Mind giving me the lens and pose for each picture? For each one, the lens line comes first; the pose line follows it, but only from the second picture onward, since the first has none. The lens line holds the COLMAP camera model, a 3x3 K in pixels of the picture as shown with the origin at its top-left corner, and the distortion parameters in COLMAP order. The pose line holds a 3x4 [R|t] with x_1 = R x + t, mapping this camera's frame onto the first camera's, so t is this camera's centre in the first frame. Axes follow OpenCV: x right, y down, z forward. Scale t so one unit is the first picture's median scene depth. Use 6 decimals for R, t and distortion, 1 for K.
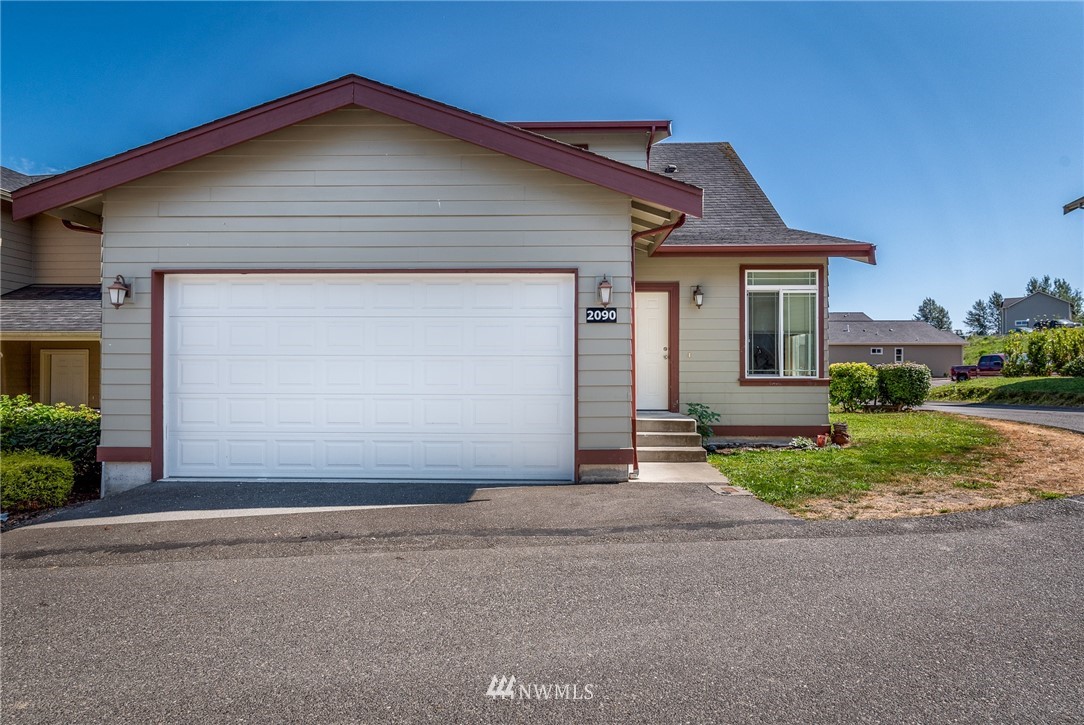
lens RADIAL K [[574.1, 0, 543.0], [0, 574.1, 369.1], [0, 0, 1]] dist [-0.000664, -0.000244]
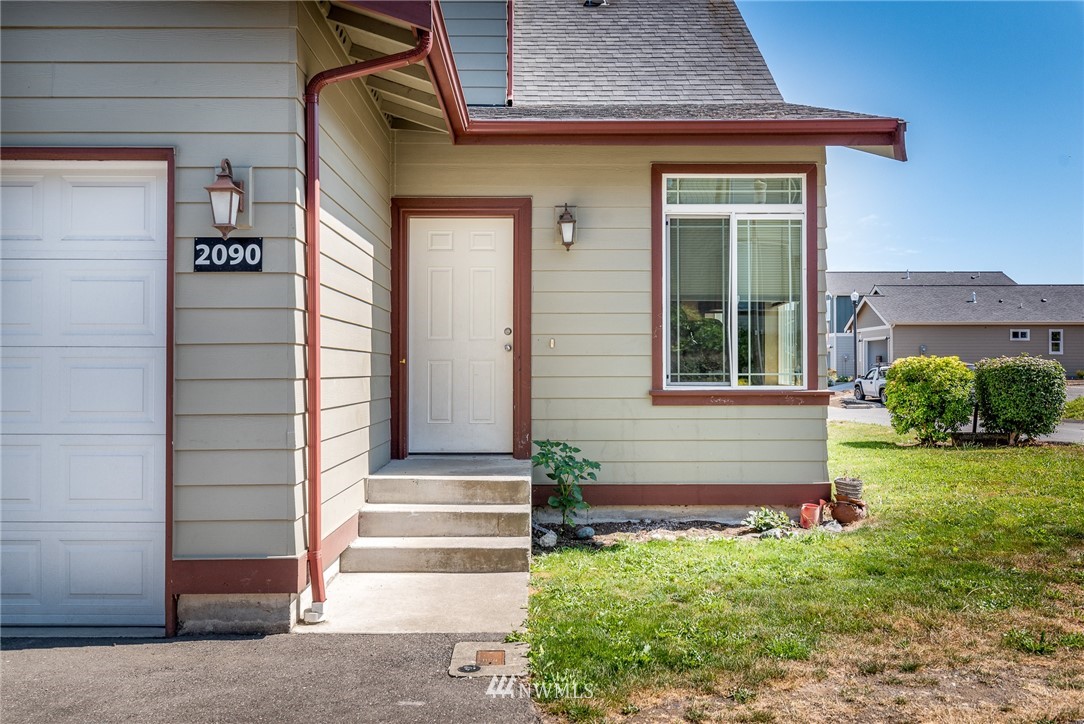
lens RADIAL K [[920.7, 0, 541.4], [0, 920.7, 357.9], [0, 0, 1]] dist [-0.000541, -0.013591]
pose [[0.999654, -0.001450, 0.026257, 0.225838], [0.001632, 0.999975, -0.006886, -0.006386], [-0.026247, 0.006927, 0.999631, 0.199694]]
